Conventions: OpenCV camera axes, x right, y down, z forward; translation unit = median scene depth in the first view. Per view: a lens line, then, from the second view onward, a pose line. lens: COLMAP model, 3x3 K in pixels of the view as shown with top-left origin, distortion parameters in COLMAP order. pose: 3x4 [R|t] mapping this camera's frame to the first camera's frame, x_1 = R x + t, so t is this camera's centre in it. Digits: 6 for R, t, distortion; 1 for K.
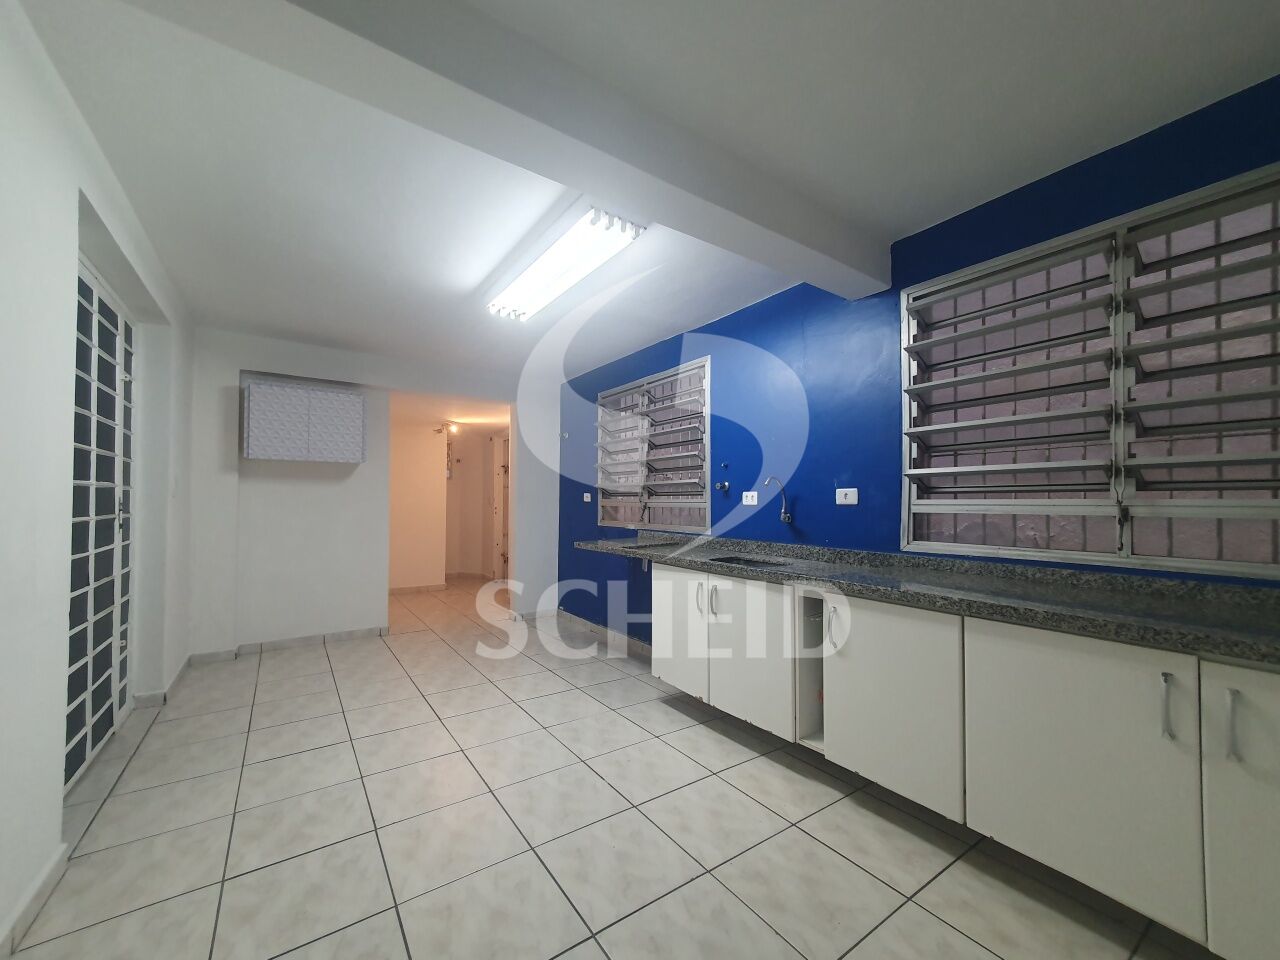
lens RADIAL K [[506.0, 0, 640.1], [0, 506.0, 494.6], [0, 0, 1]] dist [0.001536, 0.000137]
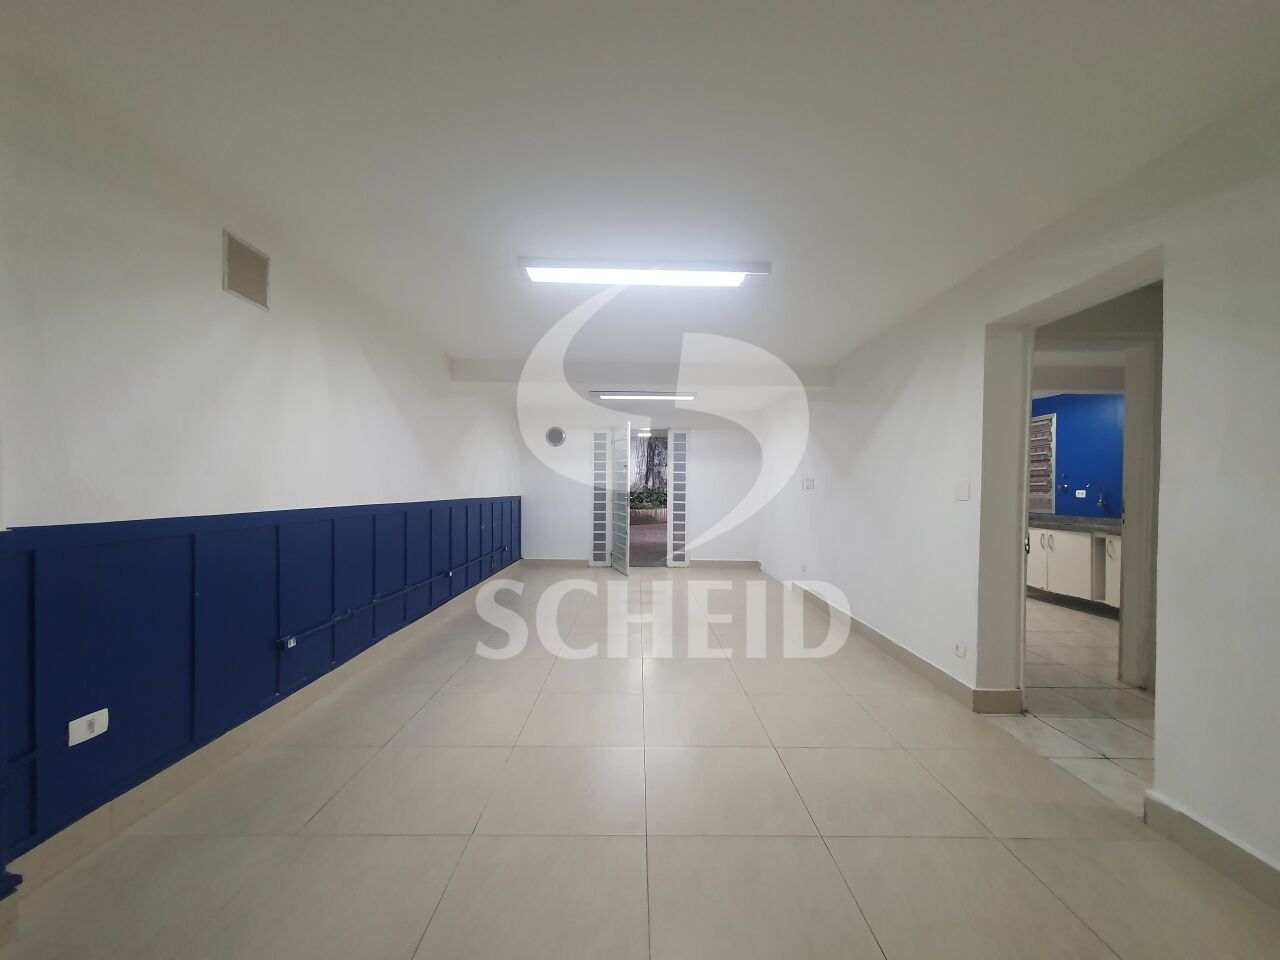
lens RADIAL K [[506.0, 0, 640.1], [0, 506.0, 494.6], [0, 0, 1]] dist [0.001536, 0.000137]
pose [[0.821583, 0.008081, -0.570032, -0.047685], [0.007156, 0.999675, 0.024485, -0.044582], [0.570044, -0.024196, 0.821258, -1.357724]]
